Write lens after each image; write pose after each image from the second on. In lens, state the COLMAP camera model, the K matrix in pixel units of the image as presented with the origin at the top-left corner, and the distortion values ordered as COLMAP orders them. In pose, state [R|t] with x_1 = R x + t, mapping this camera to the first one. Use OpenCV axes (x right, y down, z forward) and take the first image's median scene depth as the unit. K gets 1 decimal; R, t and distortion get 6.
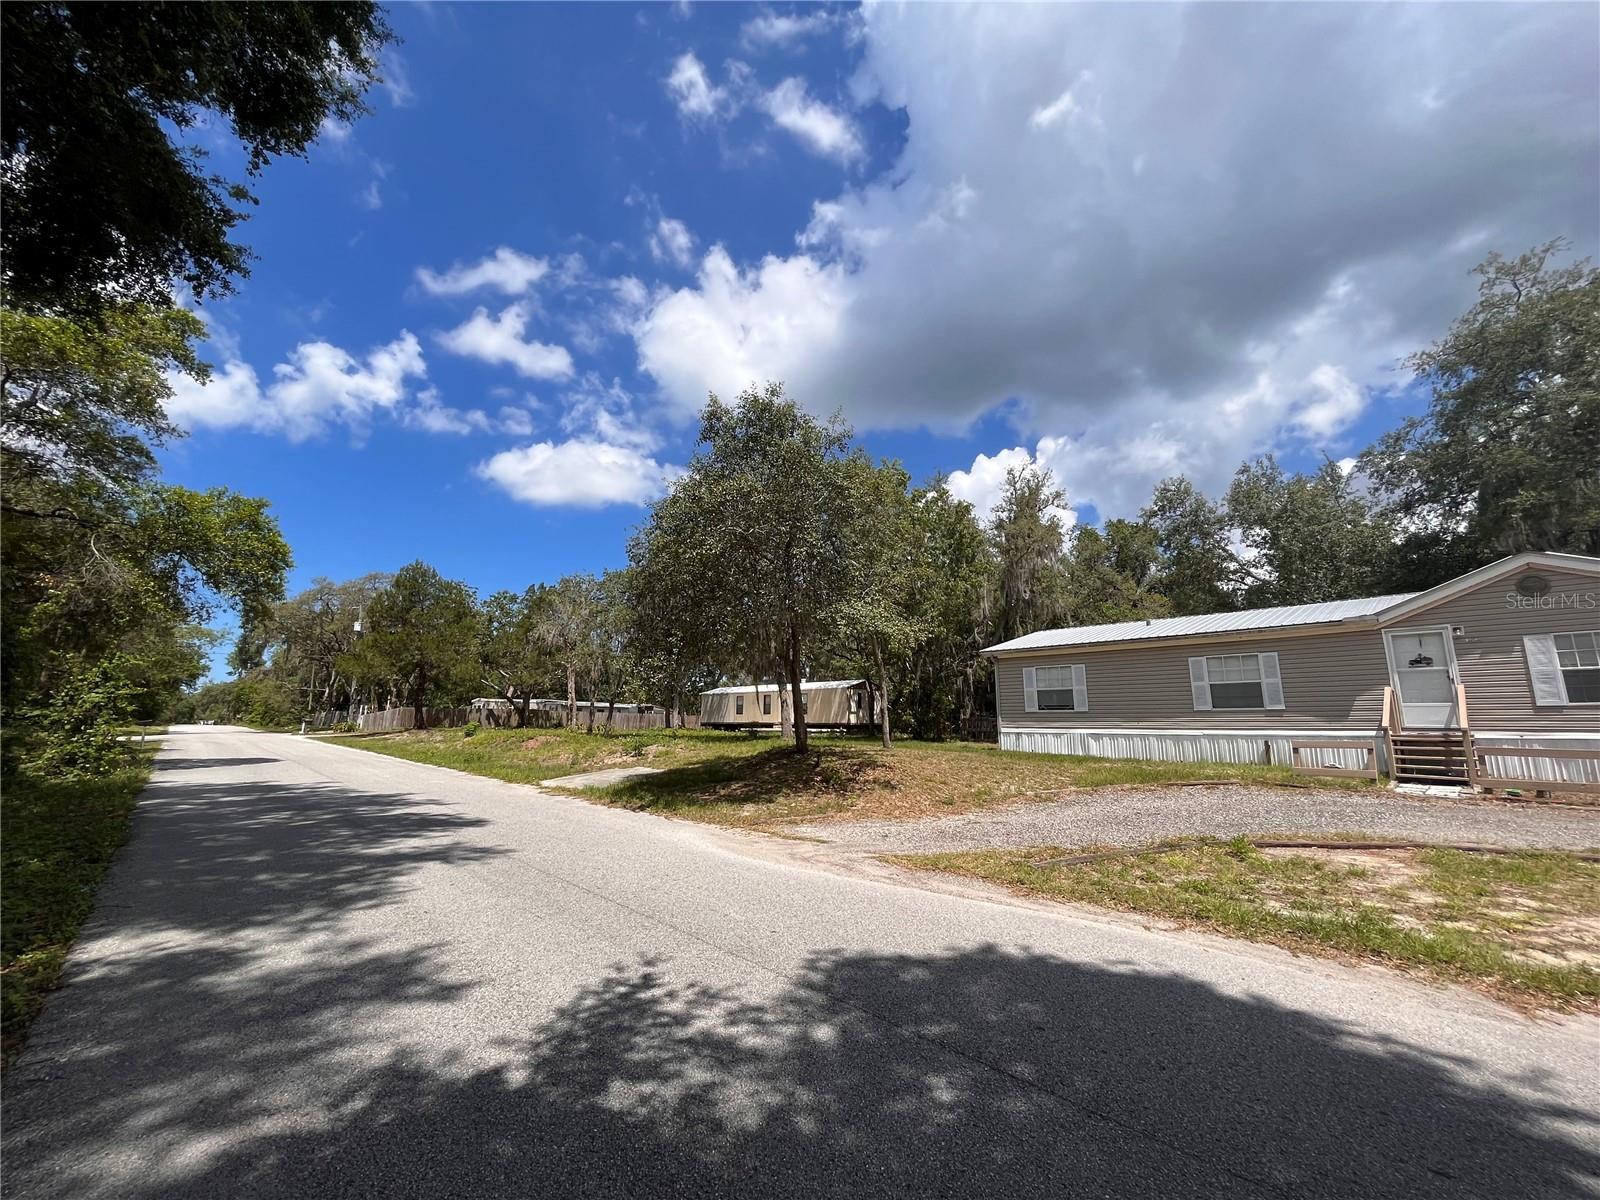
lens RADIAL K [[642.9, 0, 796.2], [0, 642.9, 606.2], [0, 0, 1]] dist [-0.003326, 0.000400]
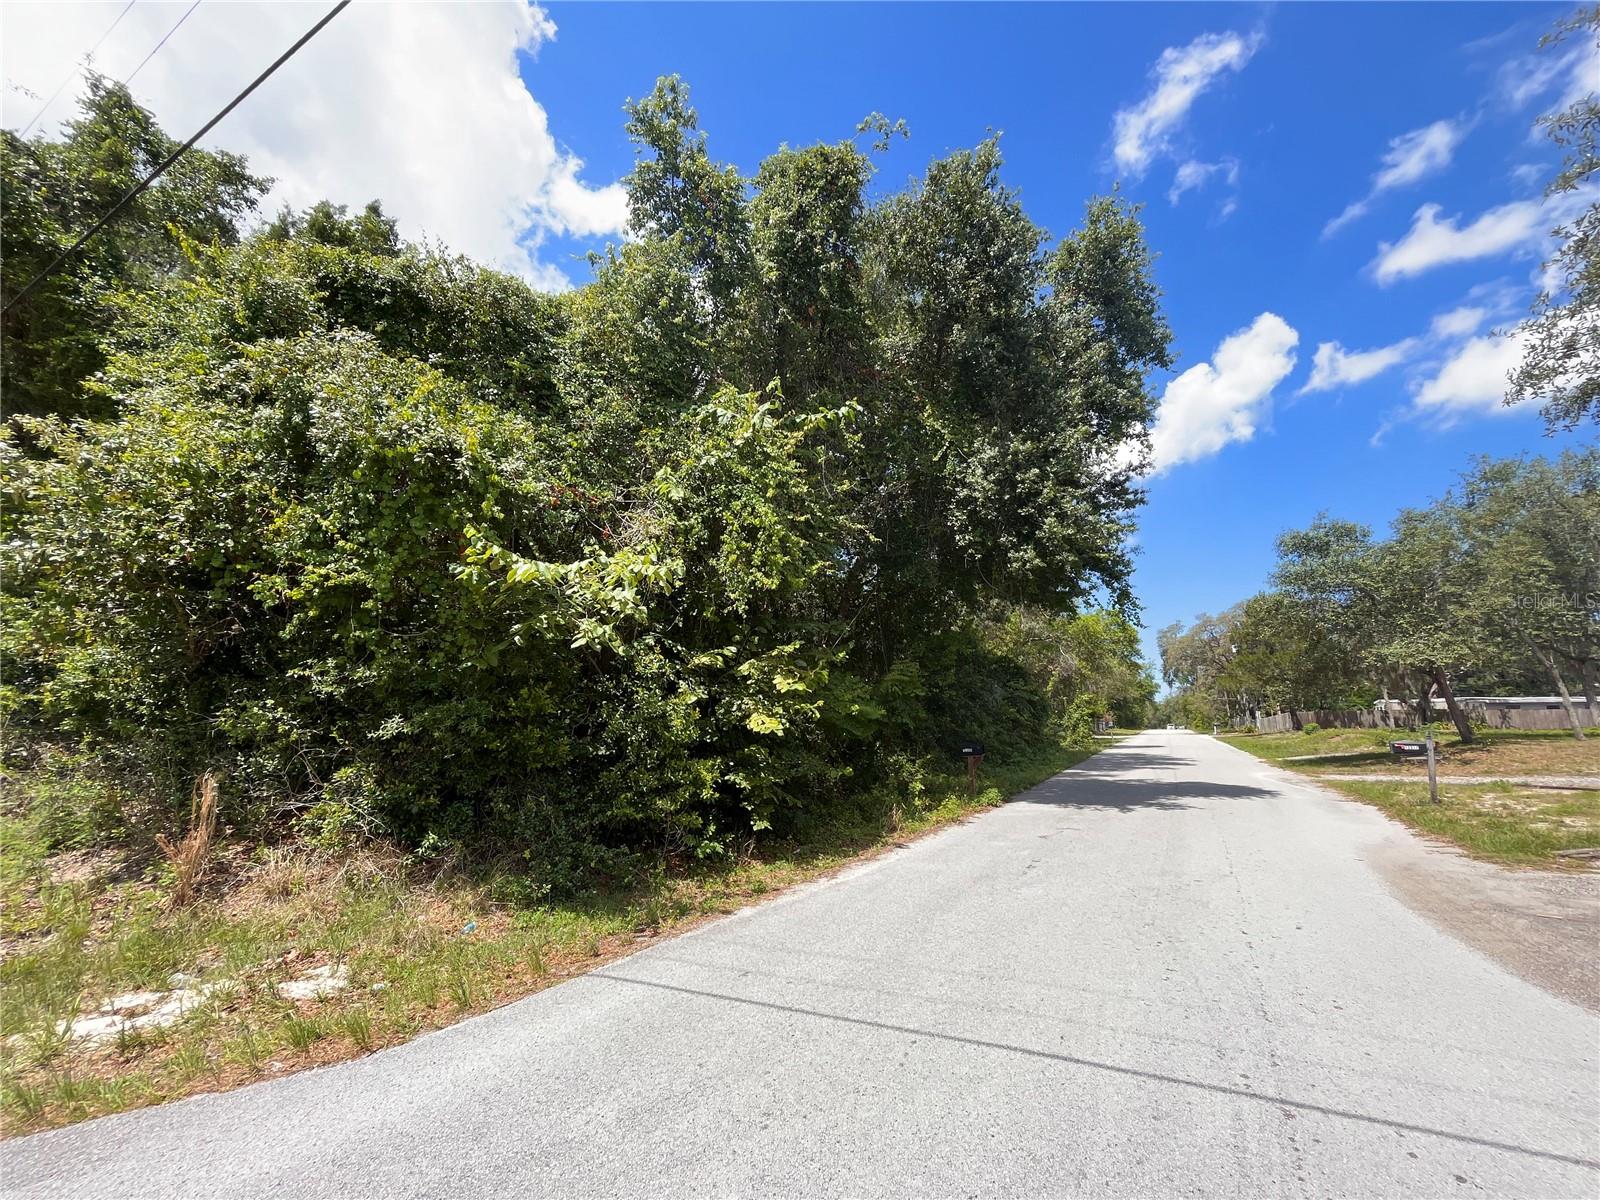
lens RADIAL K [[642.9, 0, 819.4], [0, 642.9, 602.1], [0, 0, 1]] dist [-0.003326, 0.000400]
pose [[0.320095, -0.191405, -0.927849, 0.217129], [0.180013, 0.973824, -0.138787, -0.027084], [0.930126, -0.122600, 0.346172, -0.161631]]
